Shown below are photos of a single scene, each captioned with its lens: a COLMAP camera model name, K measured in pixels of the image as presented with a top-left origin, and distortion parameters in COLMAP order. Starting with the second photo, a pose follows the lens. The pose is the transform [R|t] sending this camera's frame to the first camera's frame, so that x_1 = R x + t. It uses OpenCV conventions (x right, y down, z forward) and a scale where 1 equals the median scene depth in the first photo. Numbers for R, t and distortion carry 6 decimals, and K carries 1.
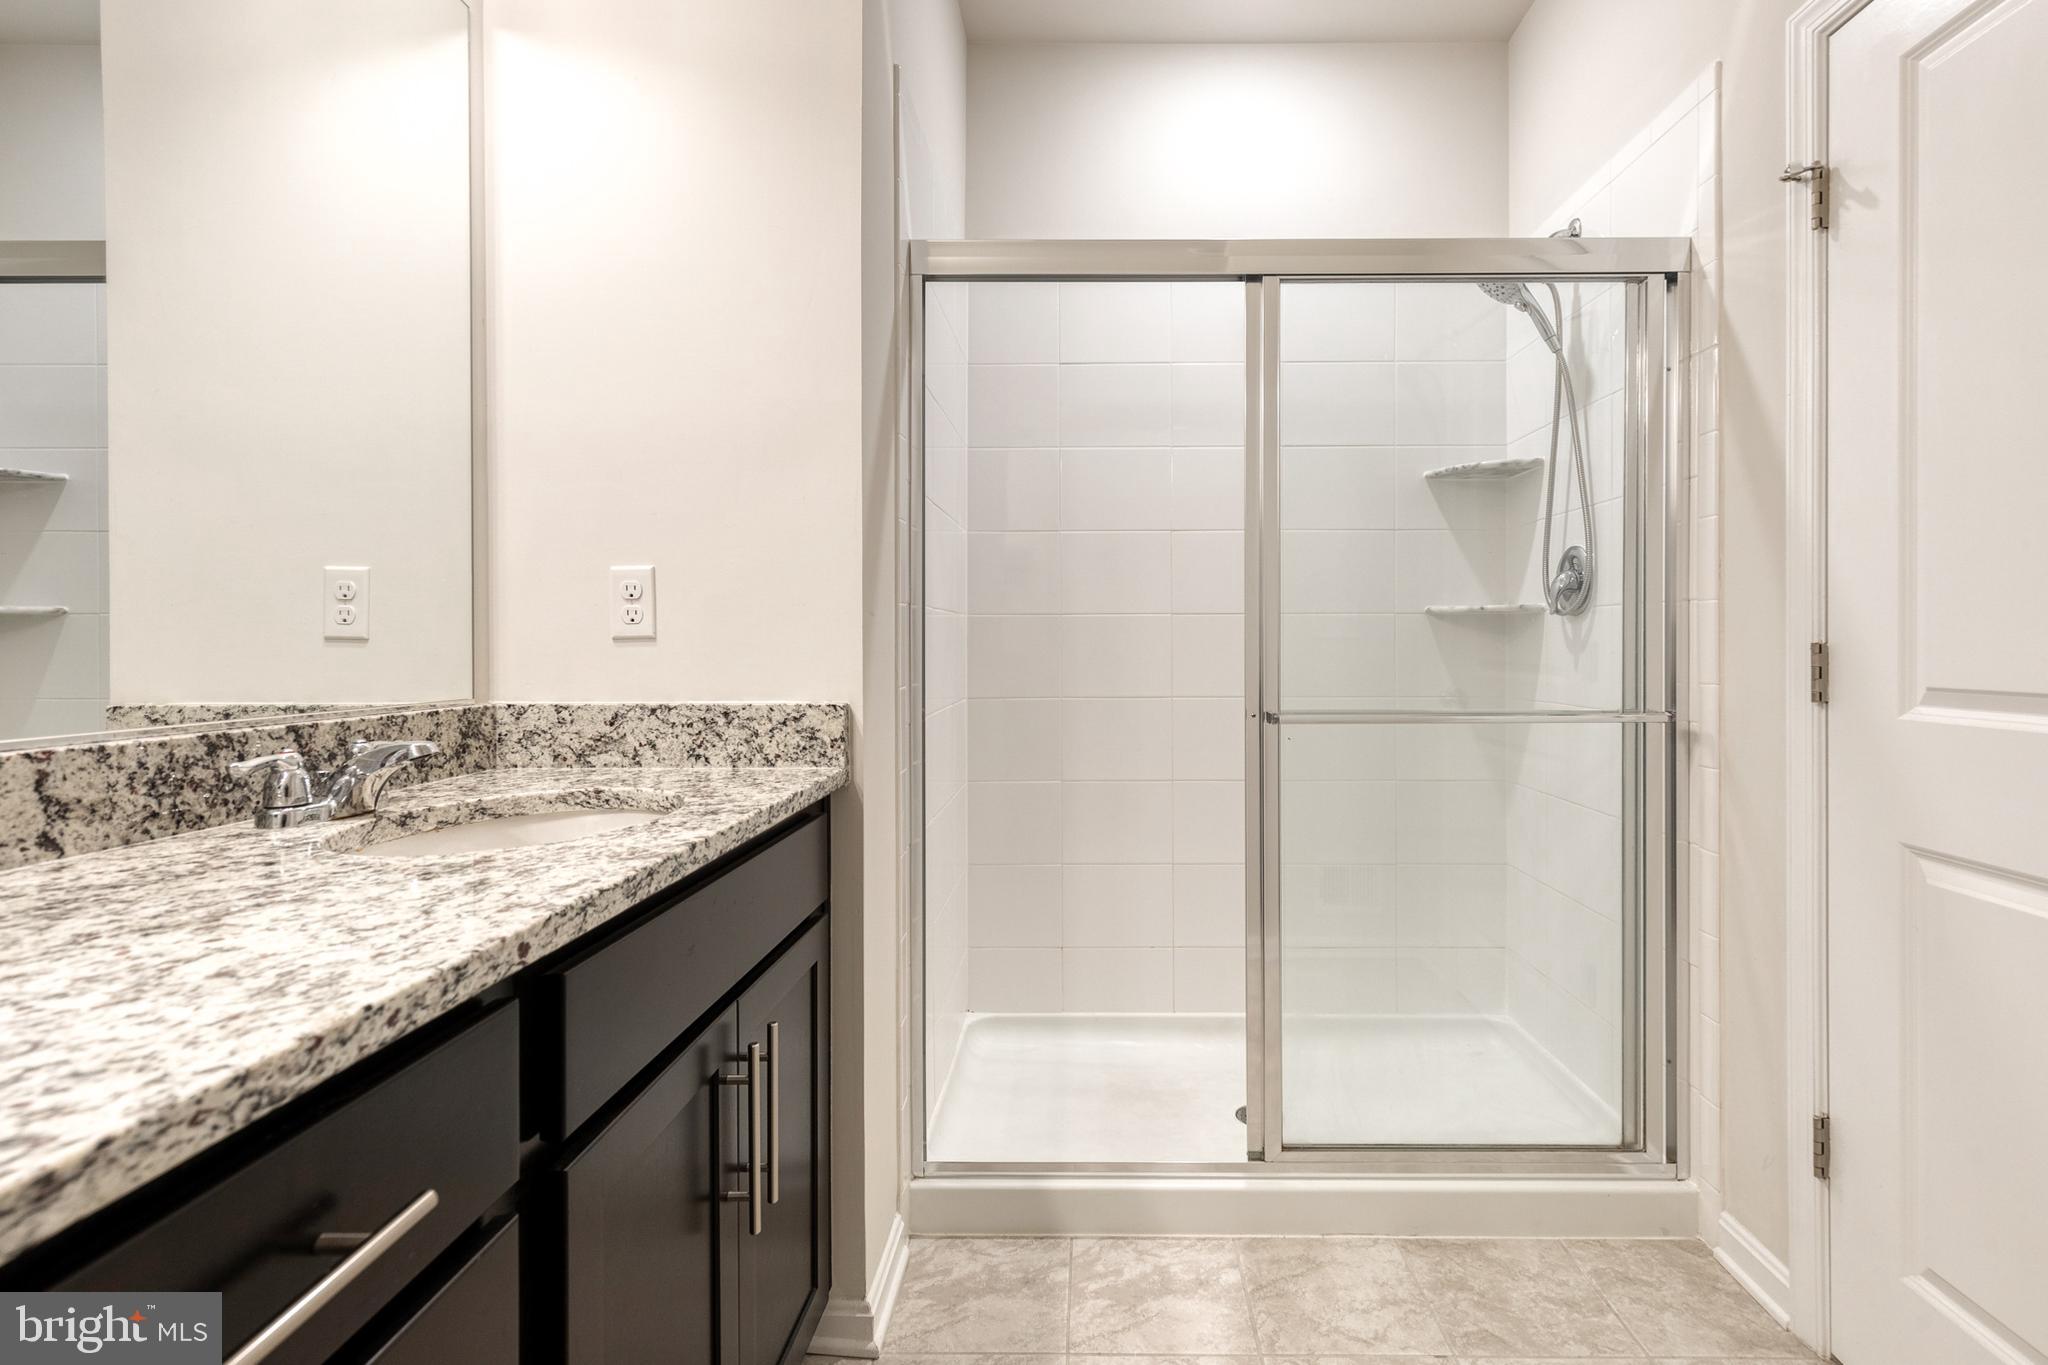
lens RADIAL K [[934.0, 0, 1100.7], [0, 934.0, 647.9], [0, 0, 1]] dist [0.007062, -0.000772]
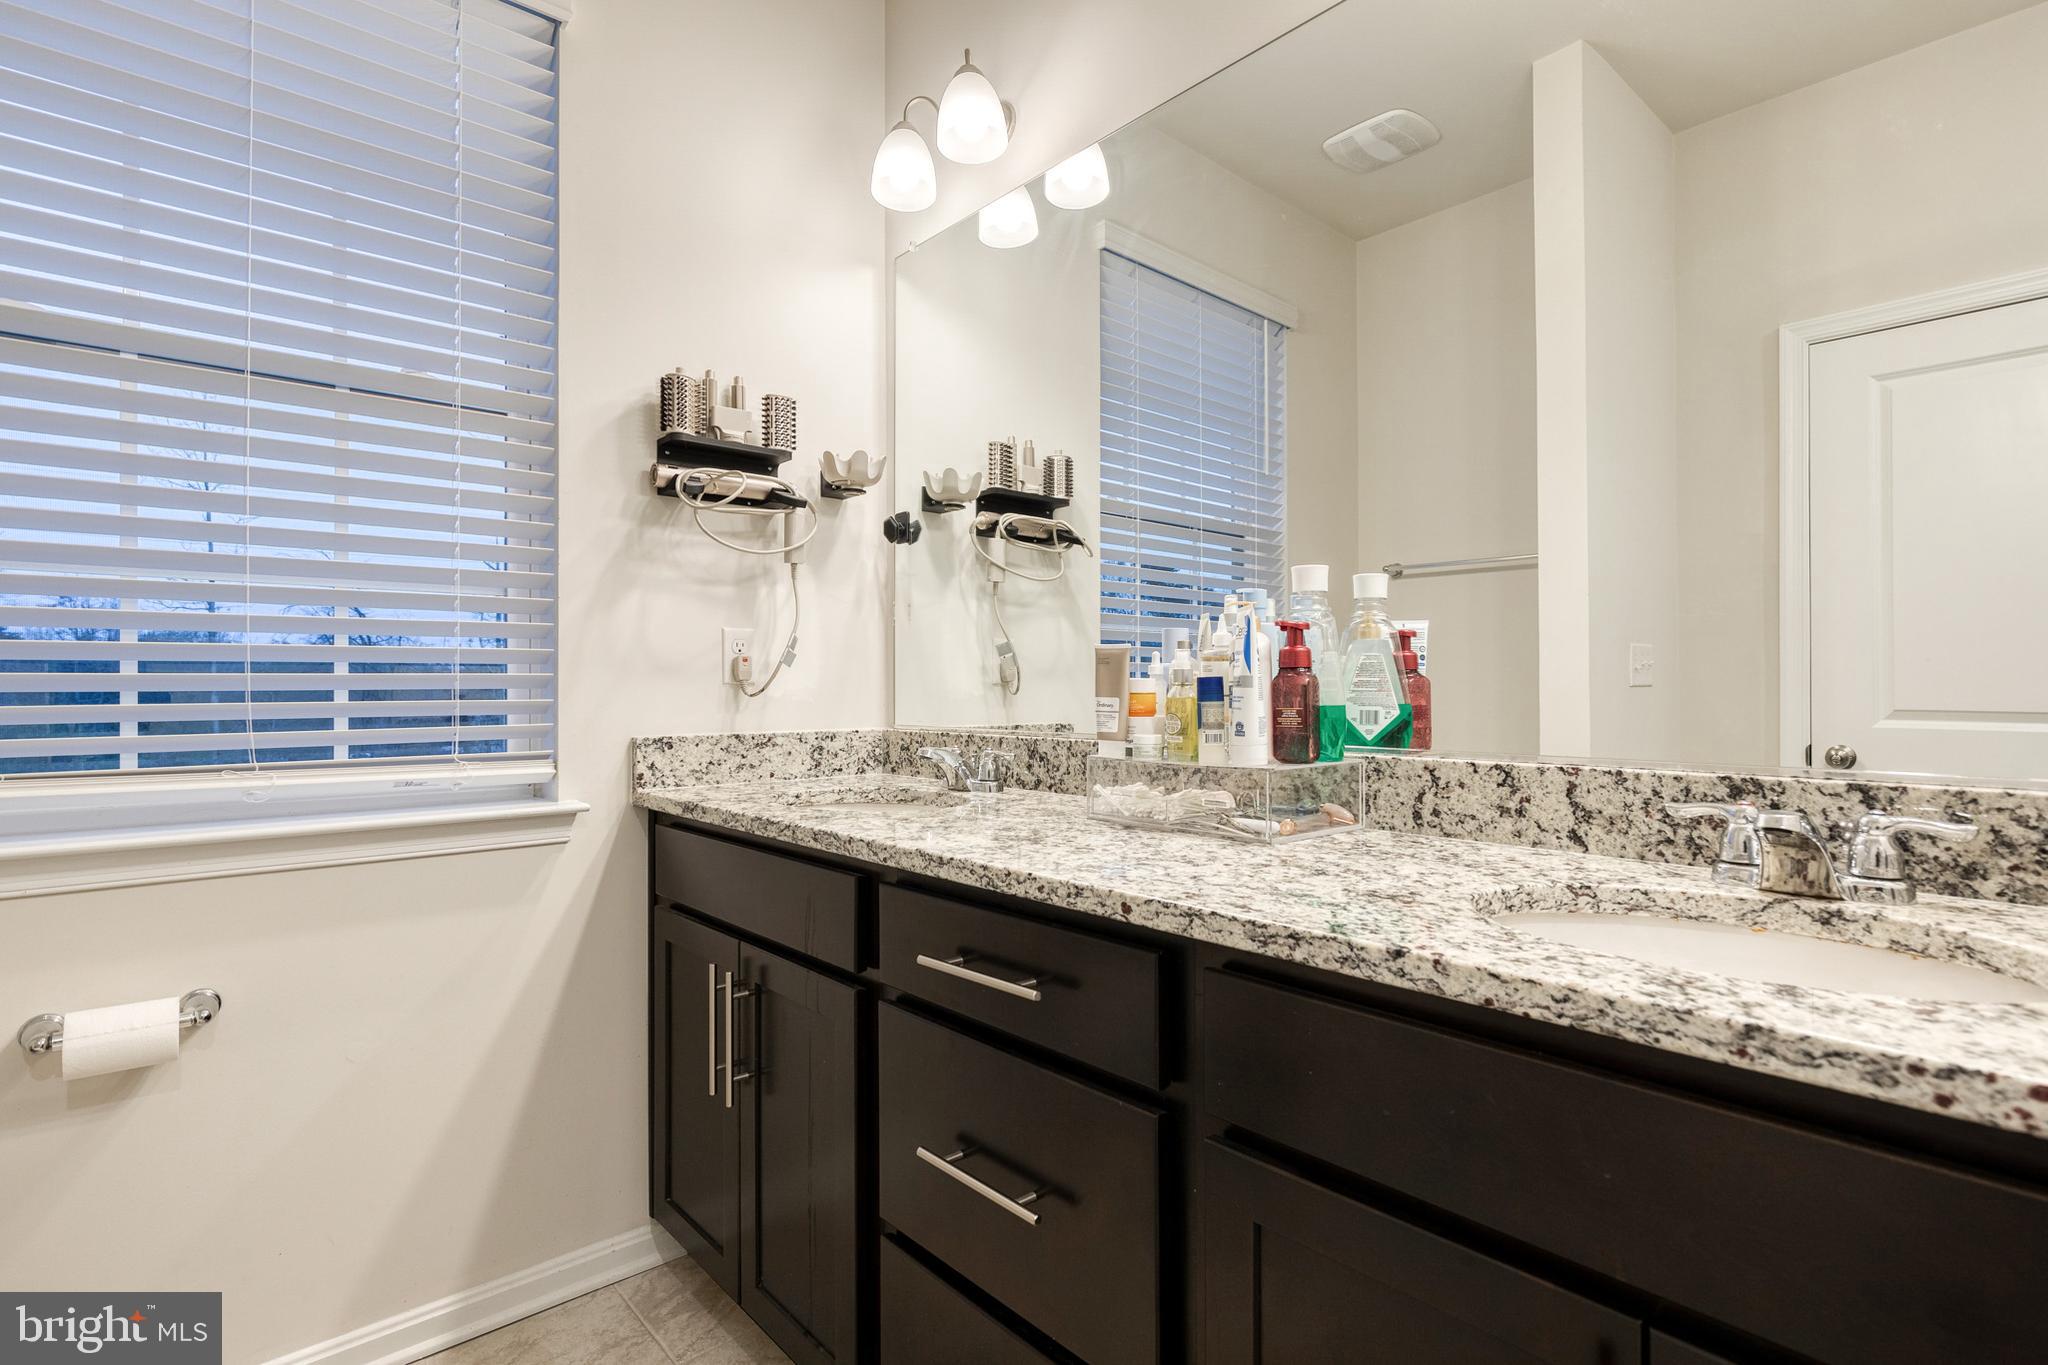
lens RADIAL K [[994.5, 0, 1035.2], [0, 994.5, 680.7], [0, 0, 1]] dist [-0.005215, -0.000407]
pose [[-0.739072, 0.001447, -0.673625, 0.337932], [-0.000282, 0.999997, 0.002458, -0.013165], [0.673627, 0.002007, -0.739069, 1.424245]]
